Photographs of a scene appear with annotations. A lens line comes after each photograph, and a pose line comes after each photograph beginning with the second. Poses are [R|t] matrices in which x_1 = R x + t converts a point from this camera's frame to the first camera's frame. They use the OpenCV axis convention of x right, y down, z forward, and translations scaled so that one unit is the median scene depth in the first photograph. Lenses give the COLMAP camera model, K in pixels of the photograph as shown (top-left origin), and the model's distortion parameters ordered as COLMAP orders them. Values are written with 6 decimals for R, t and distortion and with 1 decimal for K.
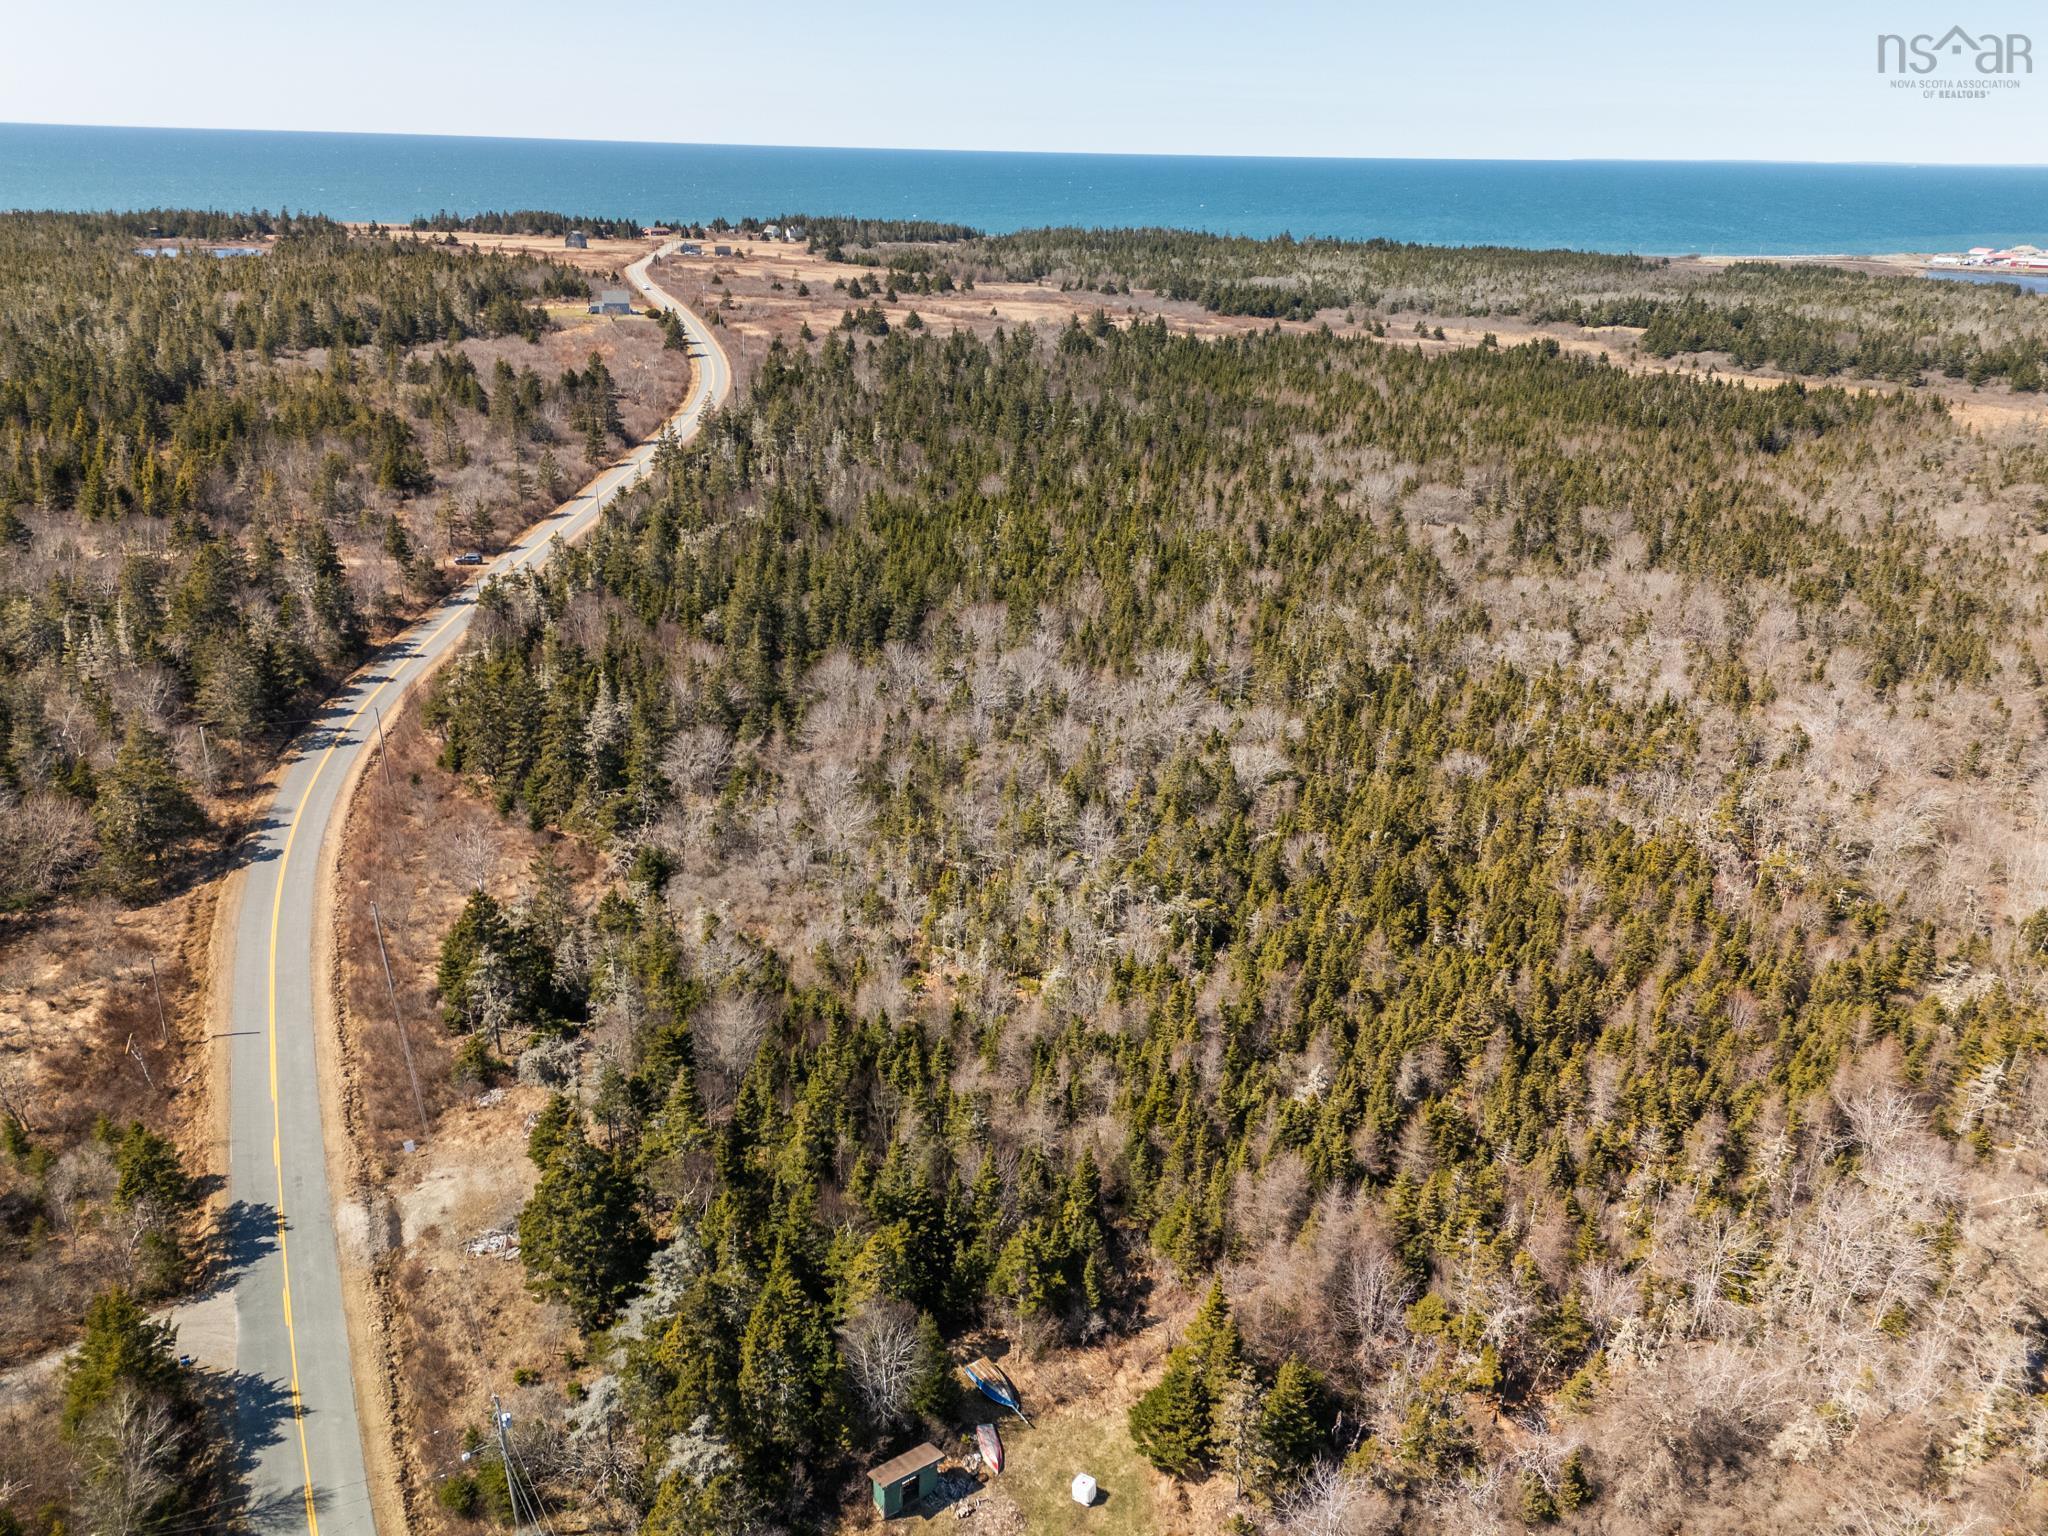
lens RADIAL K [[1500.1, 0, 1018.2], [0, 1500.1, 764.8], [0, 0, 1]] dist [0.075980, -0.062445]
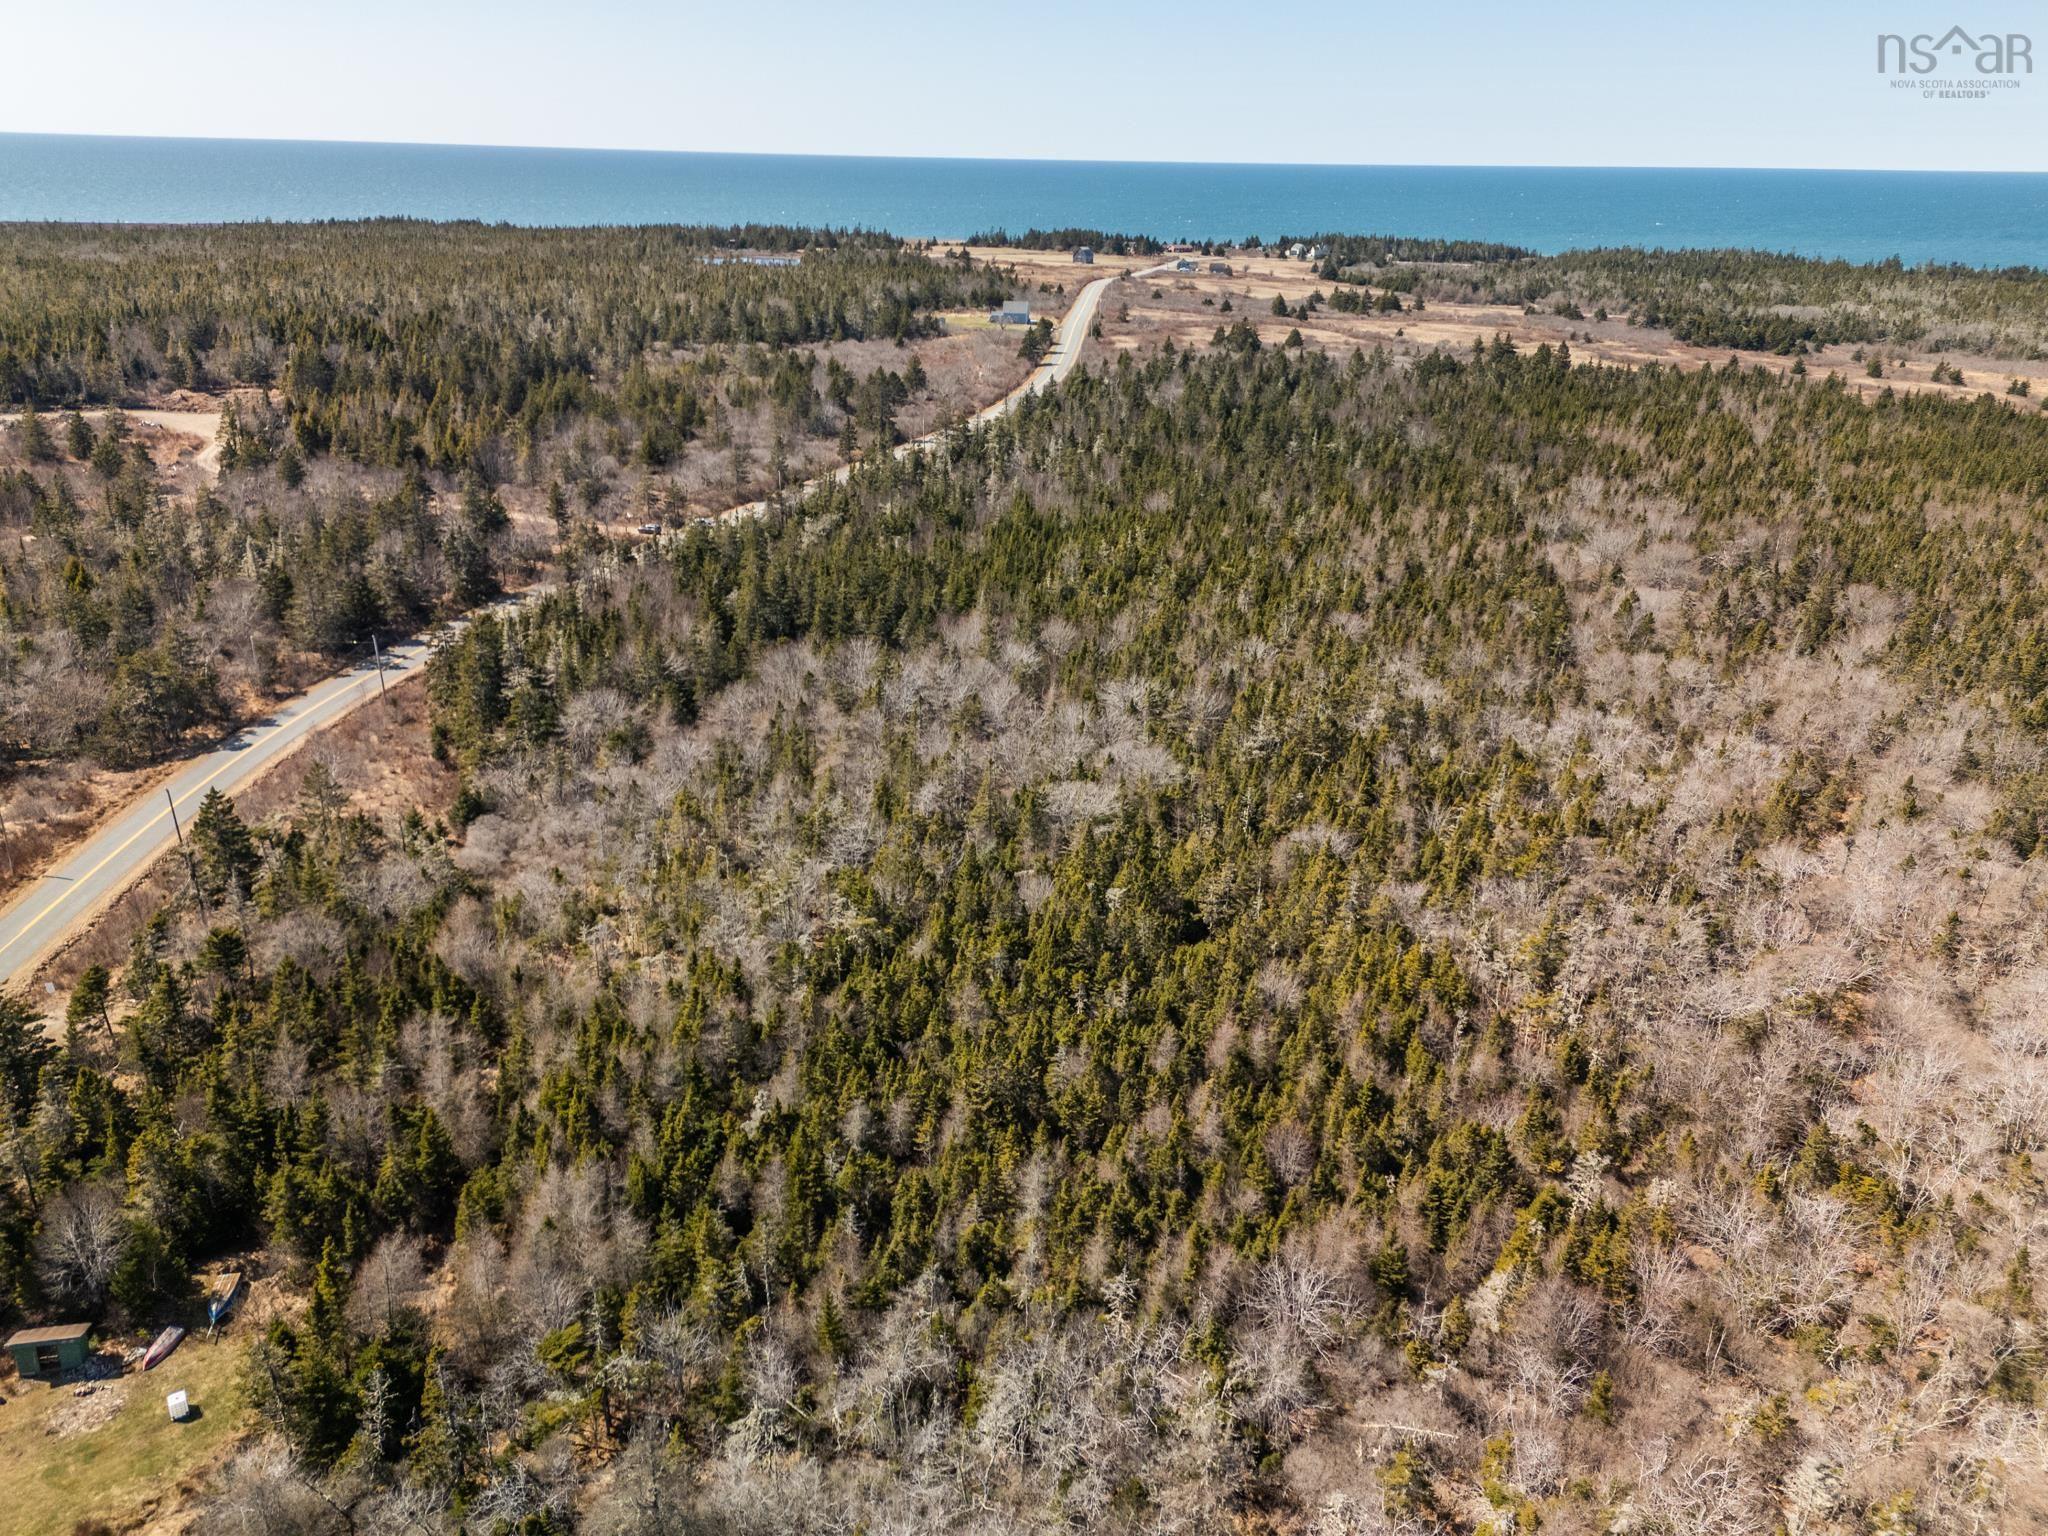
lens RADIAL K [[1500.1, 0, 1017.3], [0, 1500.1, 769.1], [0, 0, 1]] dist [0.075980, -0.062445]
pose [[0.921690, 0.143738, -0.360316, 0.190926], [-0.147181, 0.988945, 0.018022, -0.013053], [0.358923, 0.036421, 0.932656, 0.043734]]
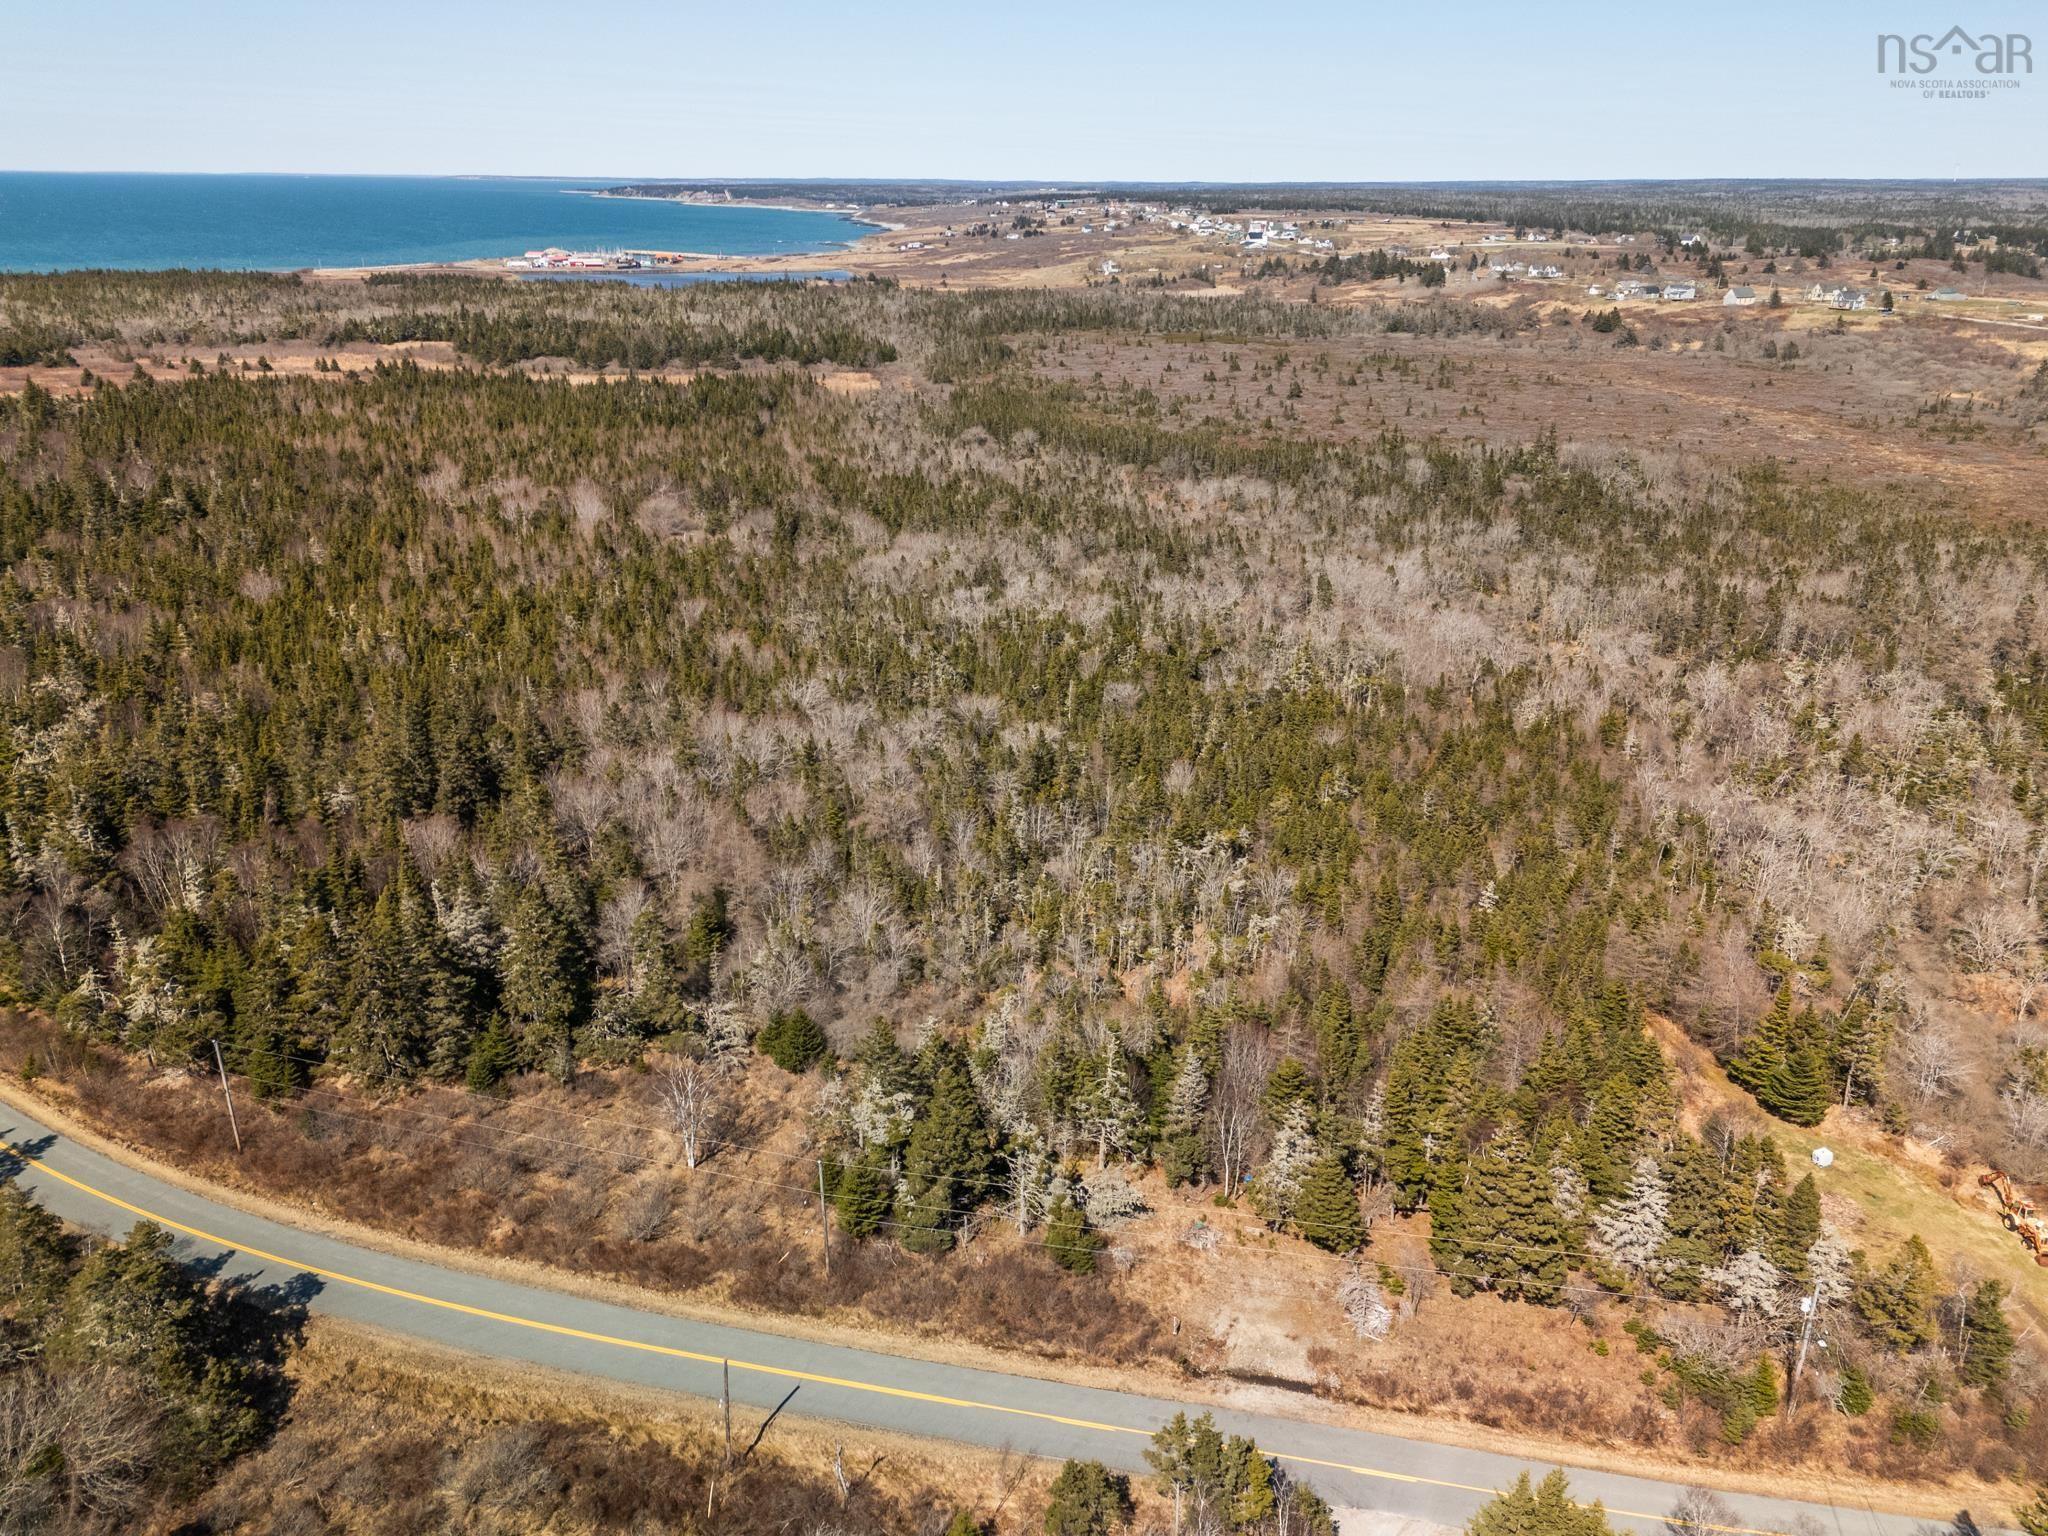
lens RADIAL K [[1500.1, 0, 1021.1], [0, 1500.1, 783.7], [0, 0, 1]] dist [0.075980, -0.062445]
pose [[0.608556, -0.310079, 0.730418, -0.275929], [0.306666, 0.940874, 0.143920, -0.054893], [-0.731858, 0.136411, 0.667665, 0.120585]]
